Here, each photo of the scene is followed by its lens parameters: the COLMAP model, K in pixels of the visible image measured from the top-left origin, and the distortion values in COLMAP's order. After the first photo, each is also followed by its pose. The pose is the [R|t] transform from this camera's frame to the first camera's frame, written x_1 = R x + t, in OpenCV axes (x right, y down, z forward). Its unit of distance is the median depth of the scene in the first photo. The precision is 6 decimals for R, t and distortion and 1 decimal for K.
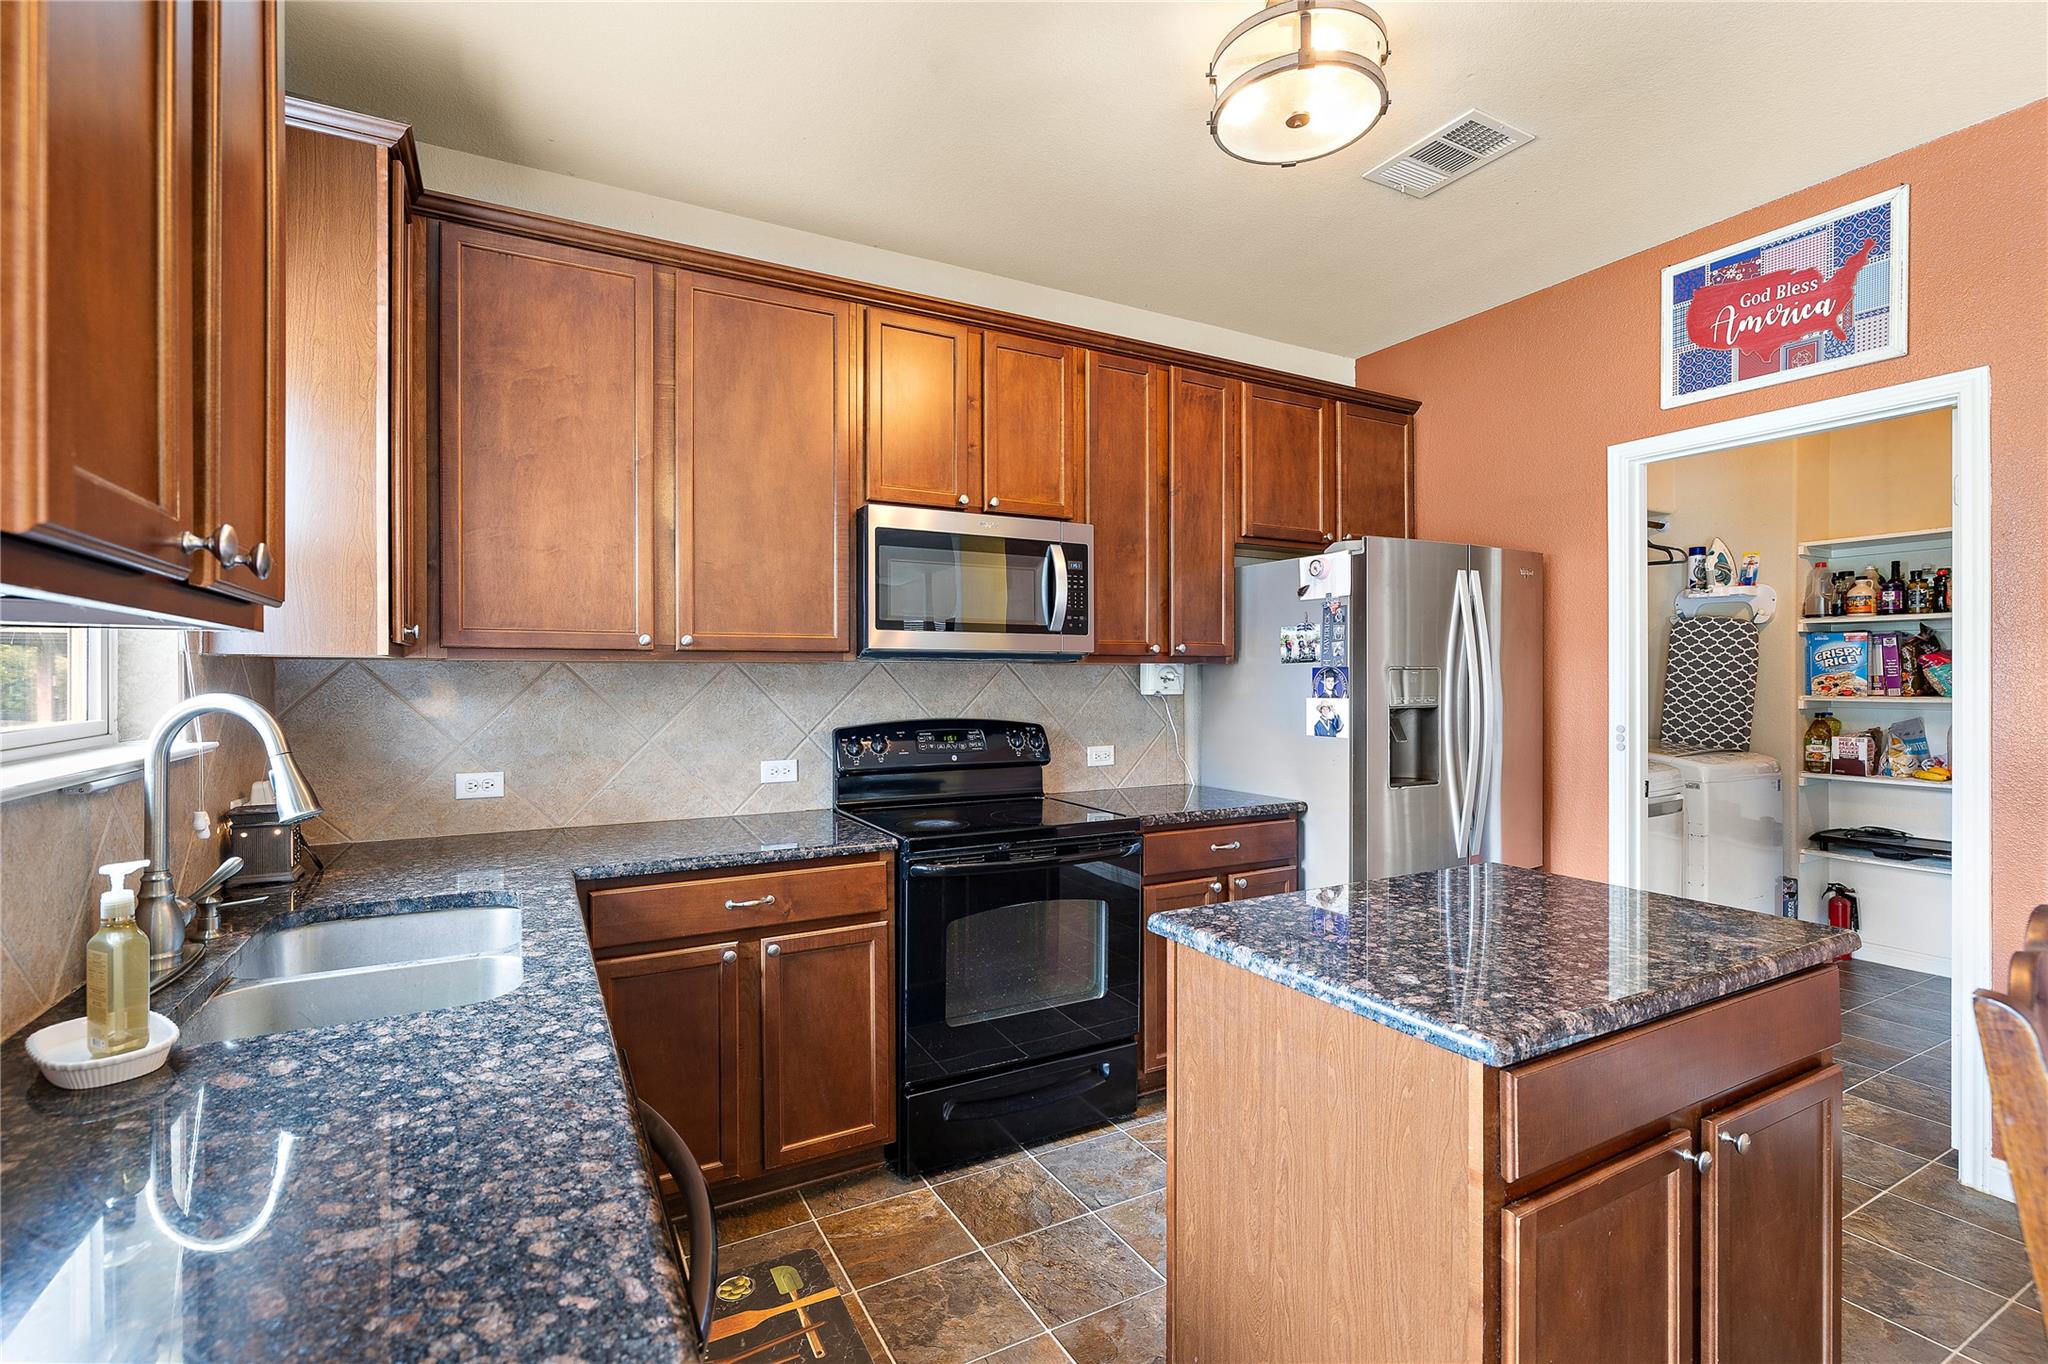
lens RADIAL K [[919.3, 0, 1009.8], [0, 919.3, 679.4], [0, 0, 1]] dist [-0.002247, 0.000205]
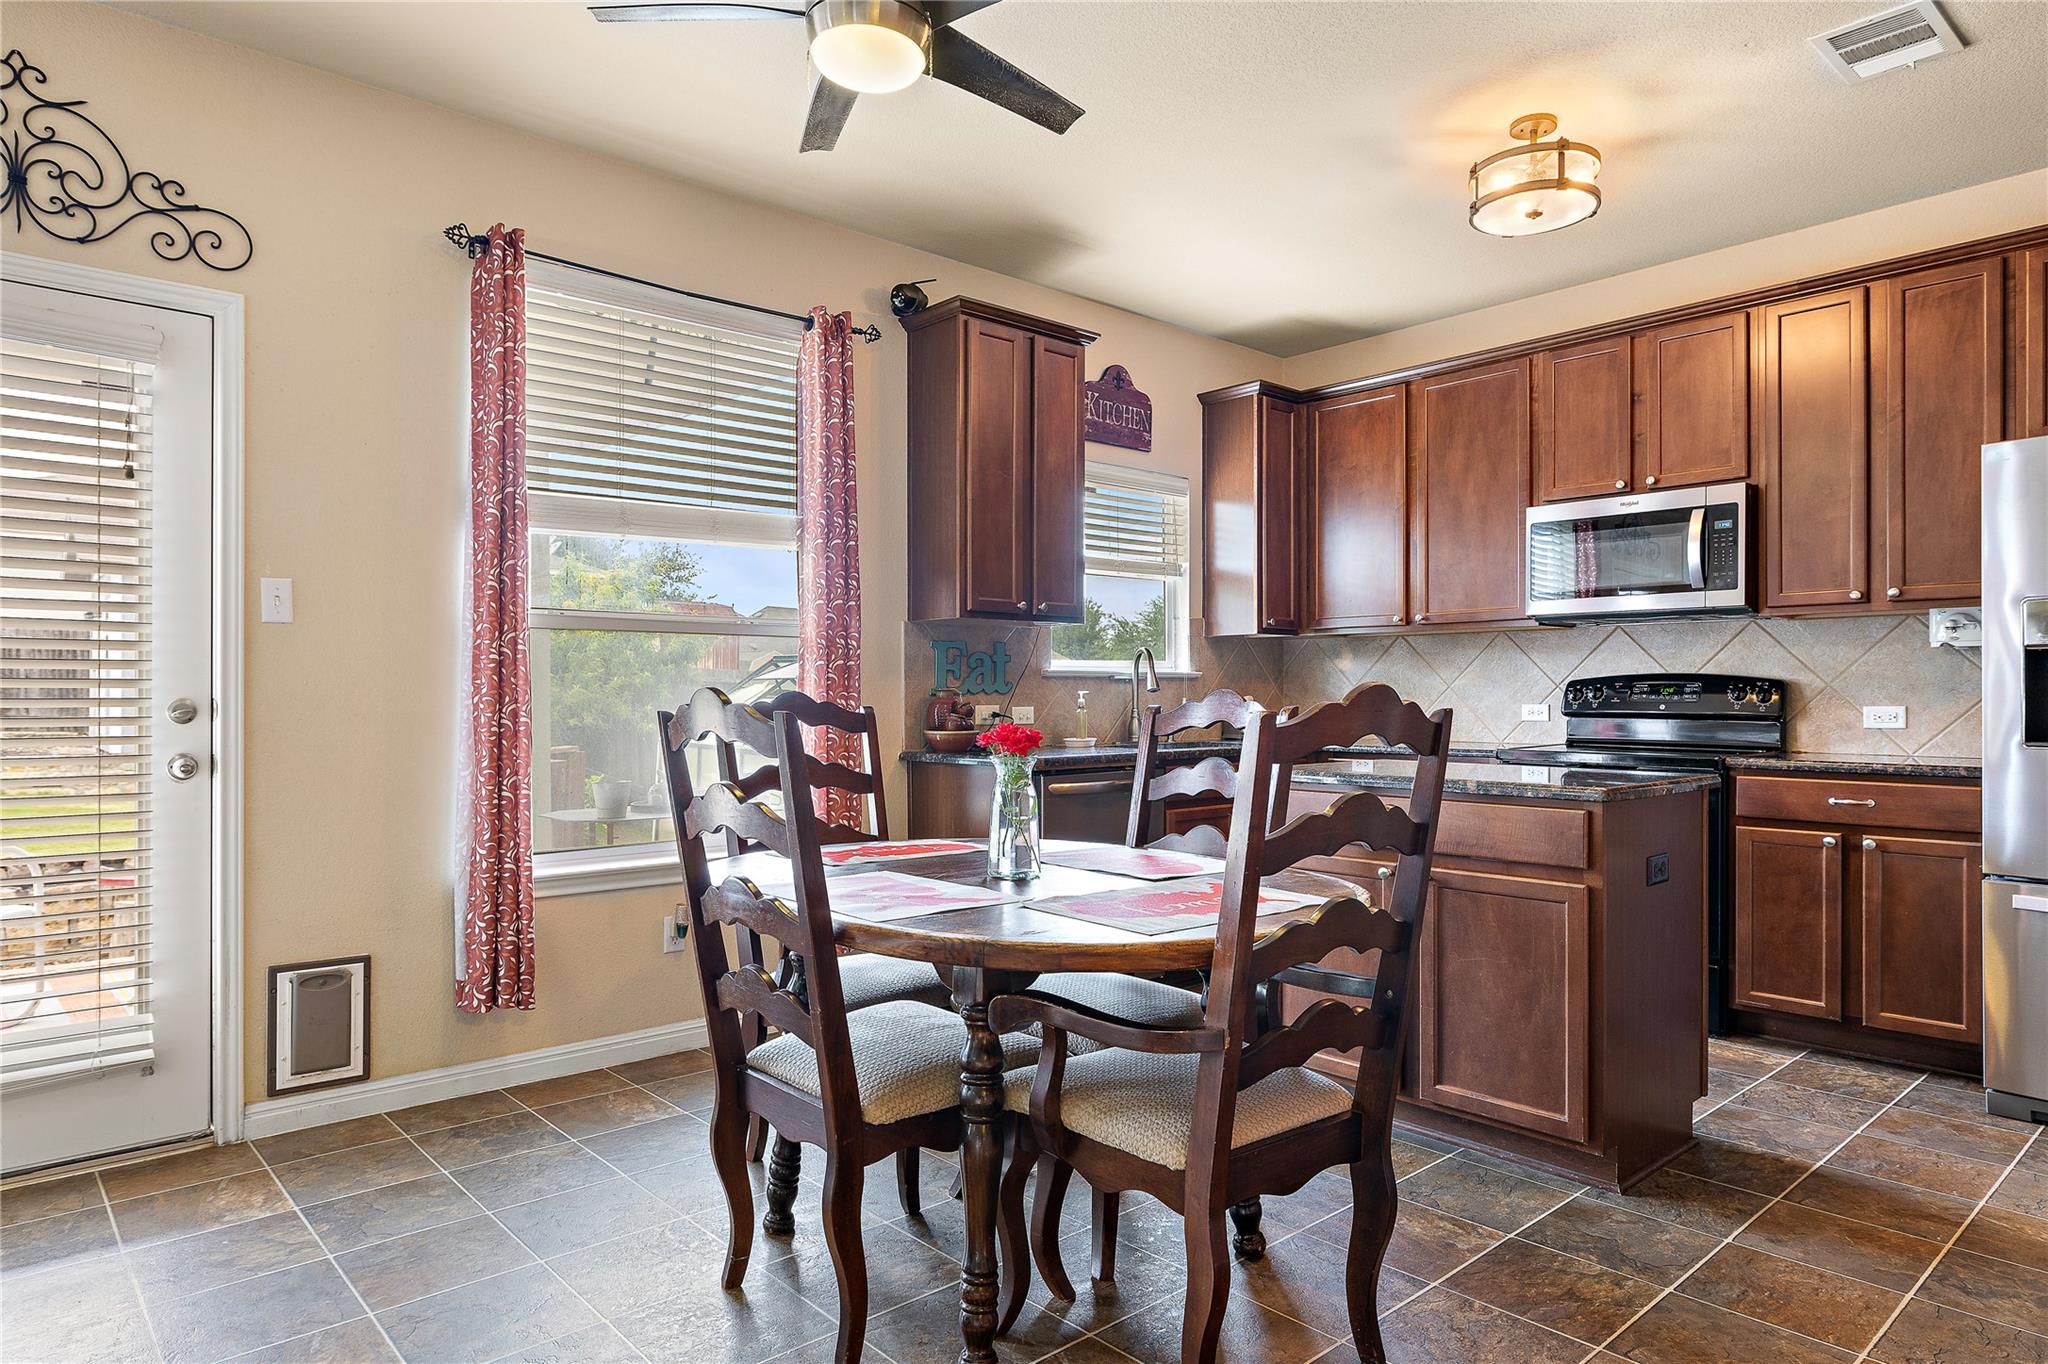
lens RADIAL K [[1206.2, 0, 1031.7], [0, 1206.2, 689.3], [0, 0, 1]] dist [-0.012252, 0.004846]
pose [[0.235523, -0.002112, -0.971866, 1.248672], [-0.002259, 0.999994, -0.002720, 0.072955], [0.971866, 0.002836, 0.235517, -0.103108]]
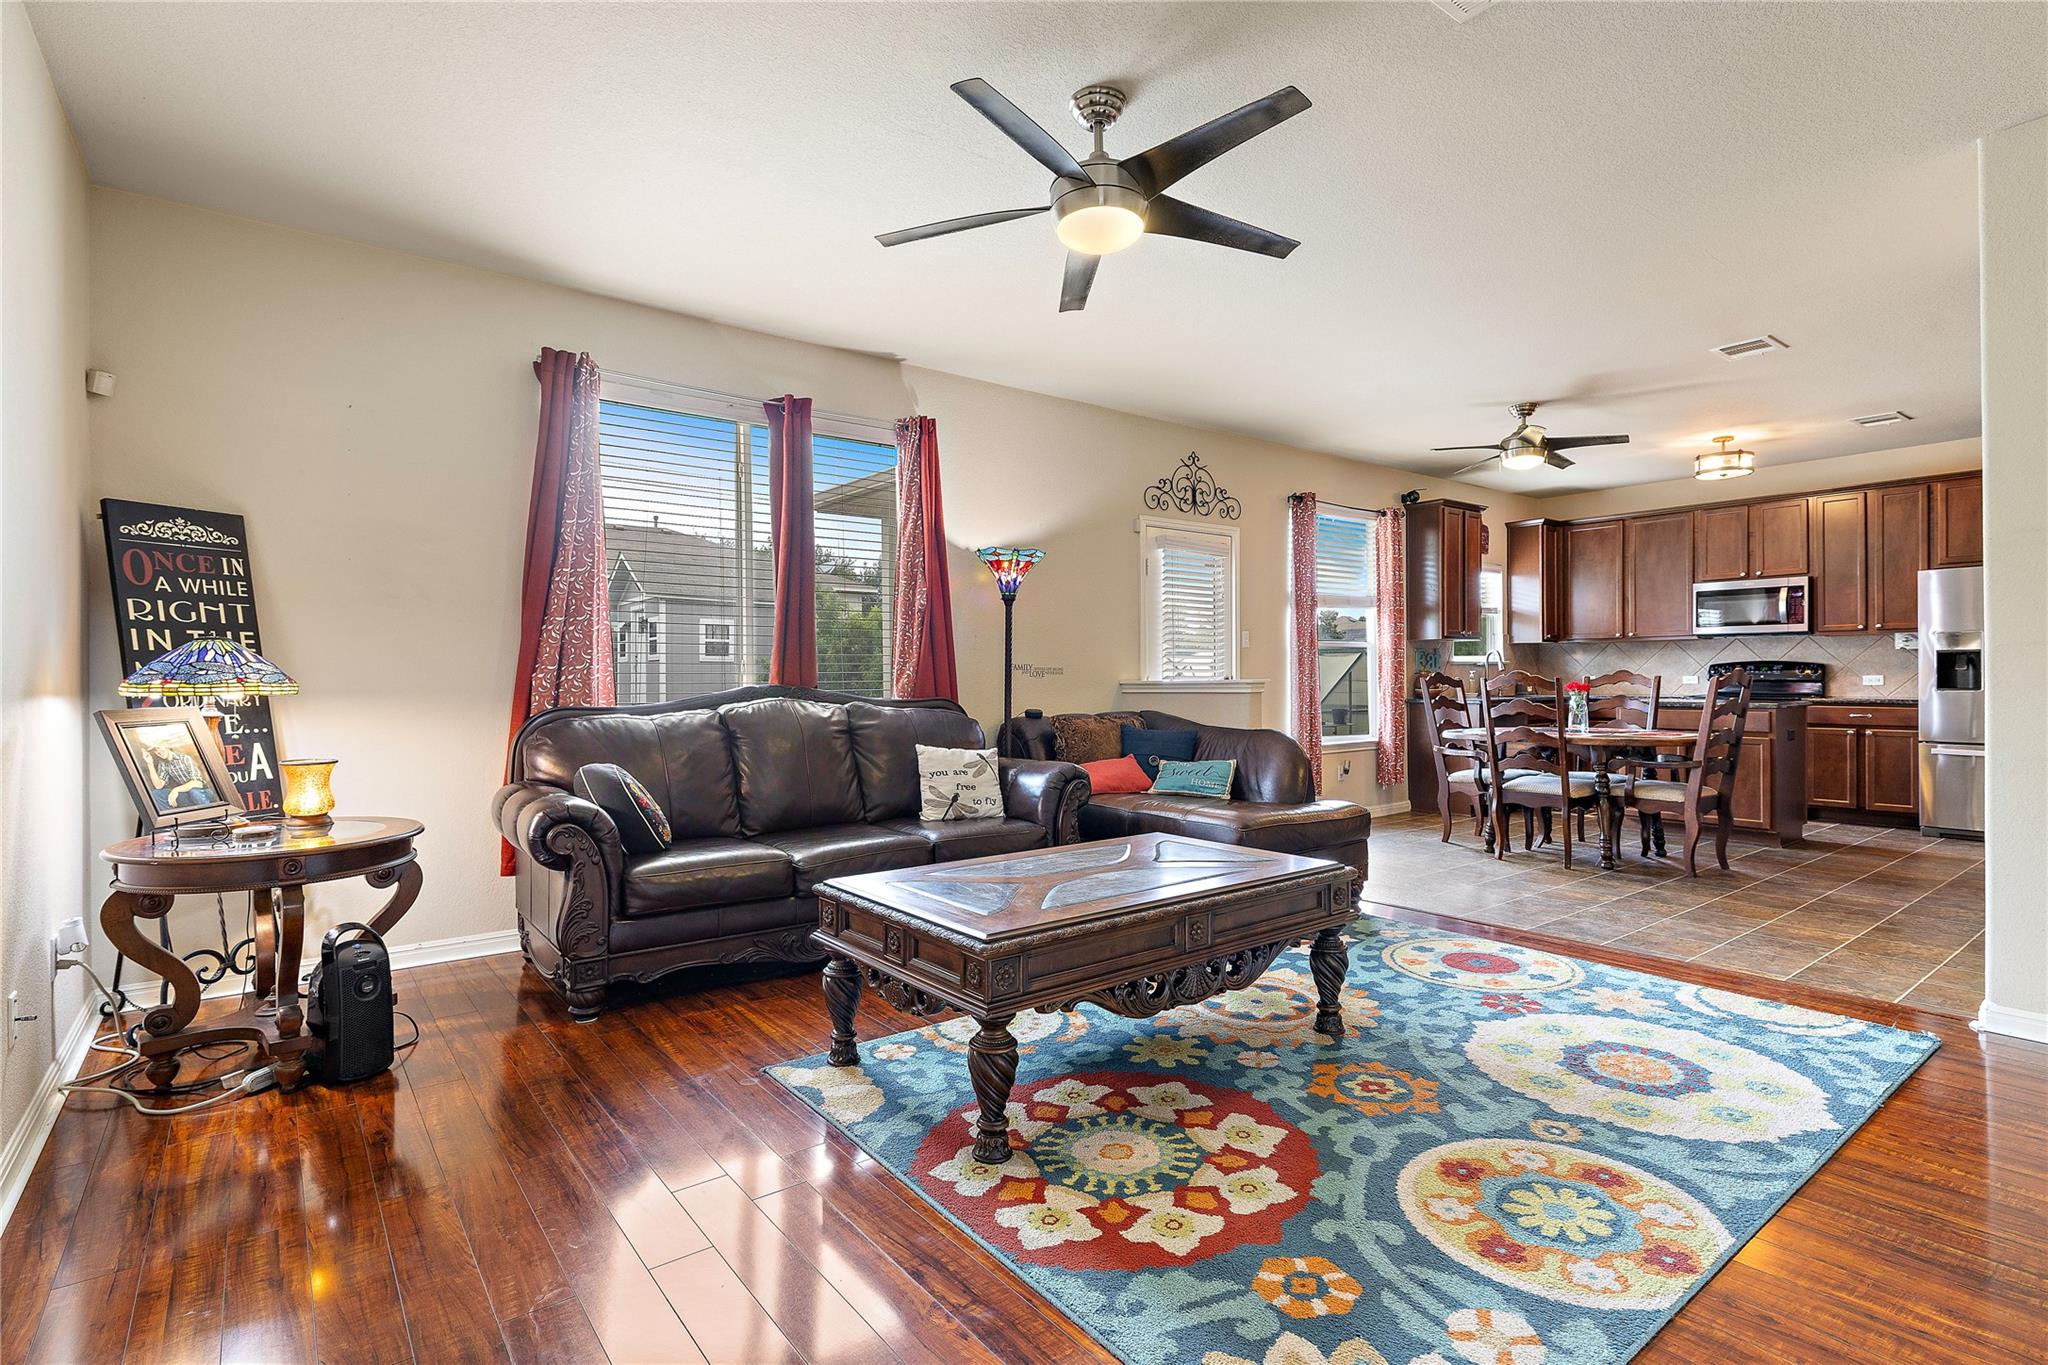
lens RADIAL K [[994.7, 0, 1025.3], [0, 994.7, 675.4], [0, 0, 1]] dist [-0.000683, -0.000117]
pose [[0.166884, 0.001526, -0.985975, 2.315761], [0.005438, 0.999982, 0.002468, 0.069233], [0.985962, -0.005773, 0.166873, -1.427871]]
